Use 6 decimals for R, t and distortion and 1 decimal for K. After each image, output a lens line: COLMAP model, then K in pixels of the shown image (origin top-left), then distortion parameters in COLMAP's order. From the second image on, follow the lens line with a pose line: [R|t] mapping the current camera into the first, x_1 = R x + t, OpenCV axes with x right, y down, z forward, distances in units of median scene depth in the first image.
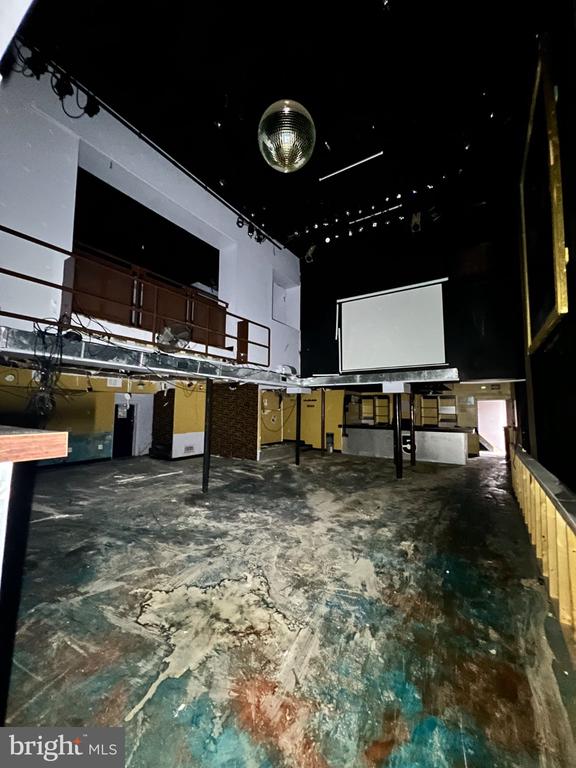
lens RADIAL K [[305.3, 0, 290.9], [0, 305.3, 382.3], [0, 0, 1]] dist [-0.001293, -0.000134]
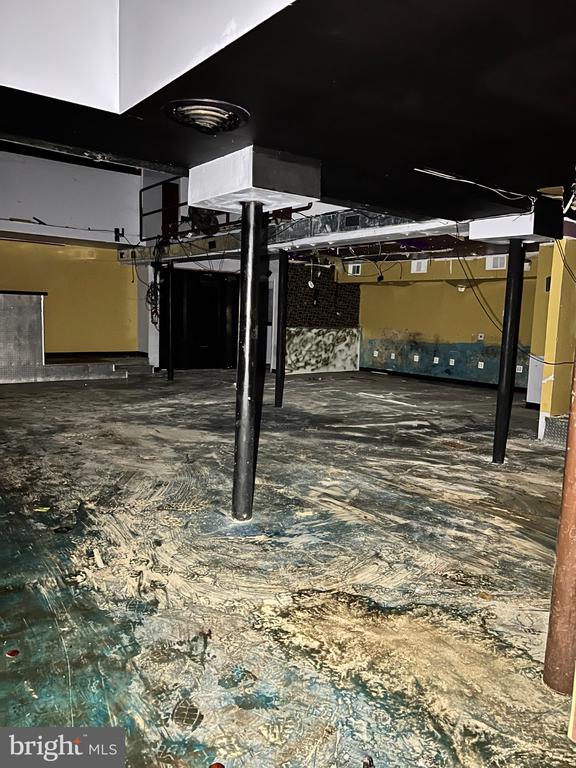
lens RADIAL K [[576.4, 0, 287.3], [0, 576.4, 384.5], [0, 0, 1]] dist [0.050899, -0.038812]
pose [[-0.349741, 0.097035, -0.931807, 1.518818], [0.049357, 0.995149, 0.085105, 0.277344], [0.935545, -0.016226, -0.352834, 2.269732]]
